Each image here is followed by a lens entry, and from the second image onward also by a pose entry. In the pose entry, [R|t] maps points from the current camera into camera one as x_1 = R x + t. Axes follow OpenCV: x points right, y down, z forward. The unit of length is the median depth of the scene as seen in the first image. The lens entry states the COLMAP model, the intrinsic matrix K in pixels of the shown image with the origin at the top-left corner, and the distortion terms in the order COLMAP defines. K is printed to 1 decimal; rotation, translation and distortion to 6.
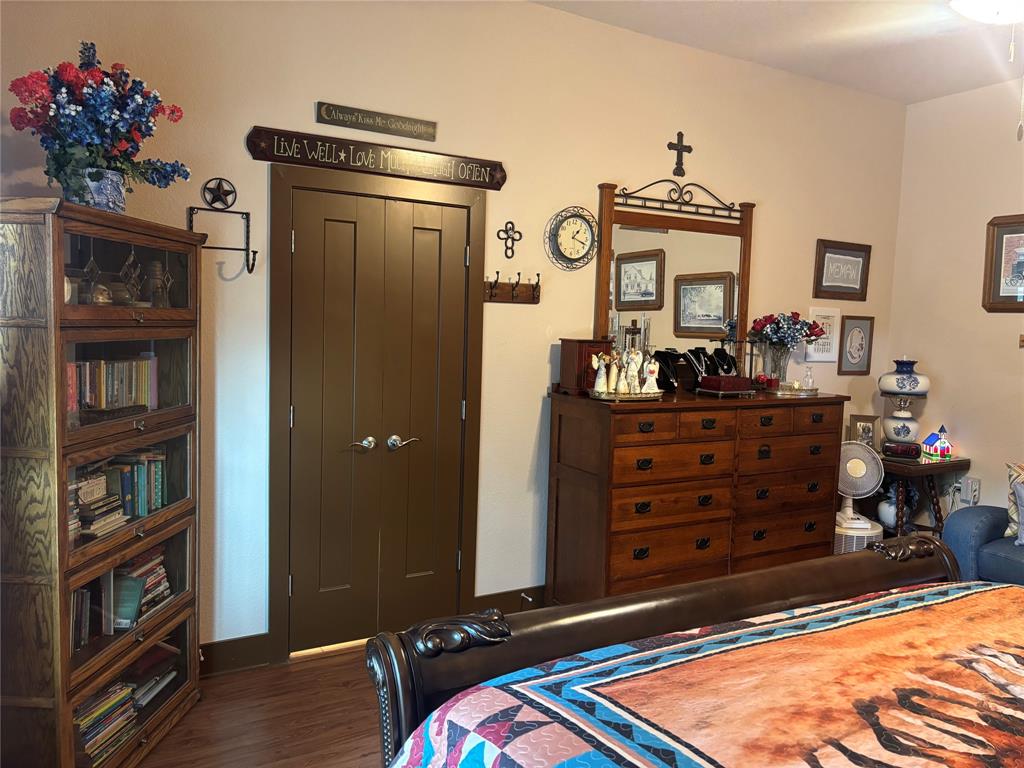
lens RADIAL K [[780.2, 0, 512.0], [0, 780.2, 384.0], [0, 0, 1]] dist [0.086857, -0.085113]
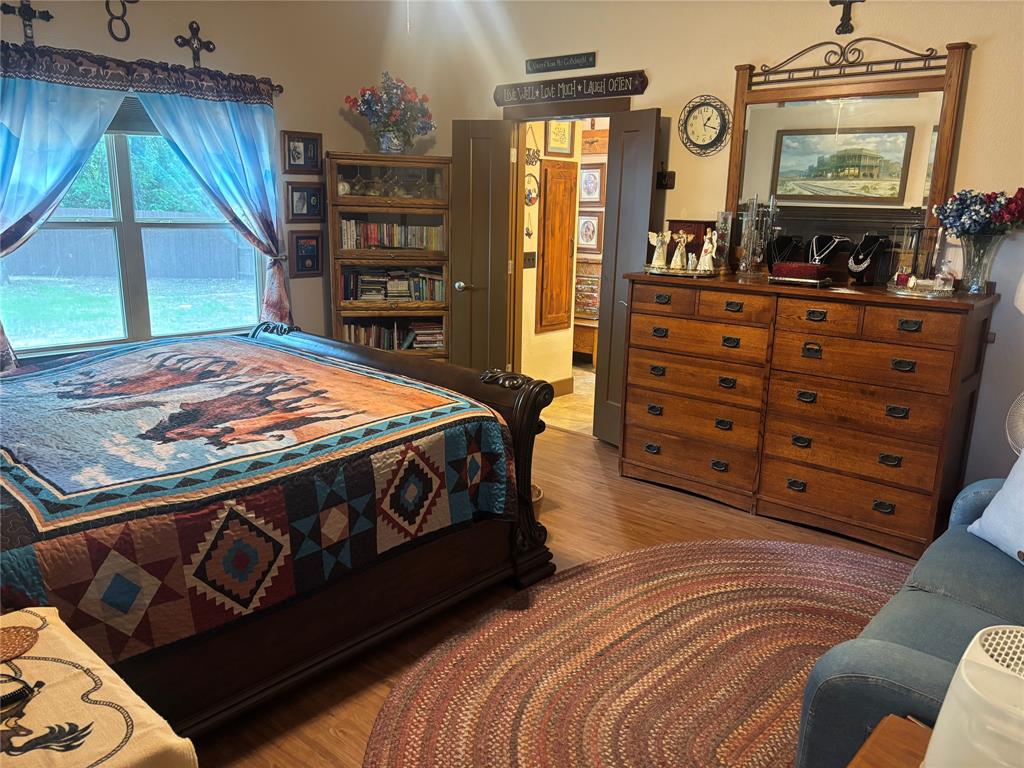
lens RADIAL K [[780.2, 0, 512.0], [0, 780.2, 384.0], [0, 0, 1]] dist [0.086857, -0.085113]
pose [[0.325078, 0.192232, -0.925943, 1.058779], [-0.091826, 0.980912, 0.171406, 0.001763], [0.941218, 0.029306, 0.336525, 0.385383]]
